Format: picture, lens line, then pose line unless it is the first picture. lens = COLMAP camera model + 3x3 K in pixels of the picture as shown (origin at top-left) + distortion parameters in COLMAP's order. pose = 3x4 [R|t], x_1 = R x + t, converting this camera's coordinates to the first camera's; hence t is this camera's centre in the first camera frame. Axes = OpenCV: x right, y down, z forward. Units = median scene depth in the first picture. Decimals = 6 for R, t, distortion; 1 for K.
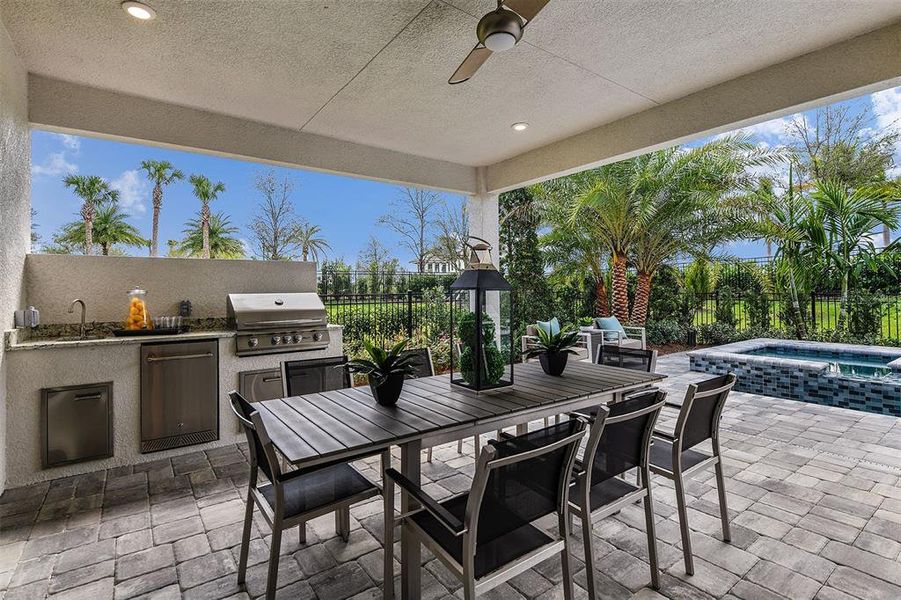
lens RADIAL K [[418.0, 0, 452.4], [0, 418.0, 296.4], [0, 0, 1]] dist [0.008626, -0.000527]
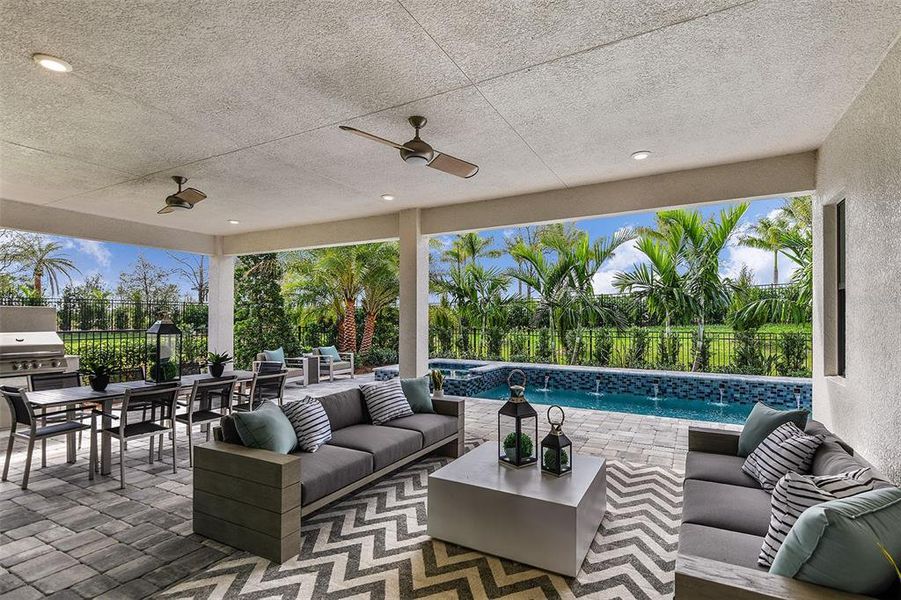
lens RADIAL K [[420.2, 0, 454.1], [0, 420.2, 319.2], [0, 0, 1]] dist [0.002248, -0.000298]
pose [[0.902477, 0.011027, 0.430597, 0.159832], [-0.003380, 0.999823, -0.018520, -0.018917], [-0.430725, 0.015259, 0.902354, -0.497210]]
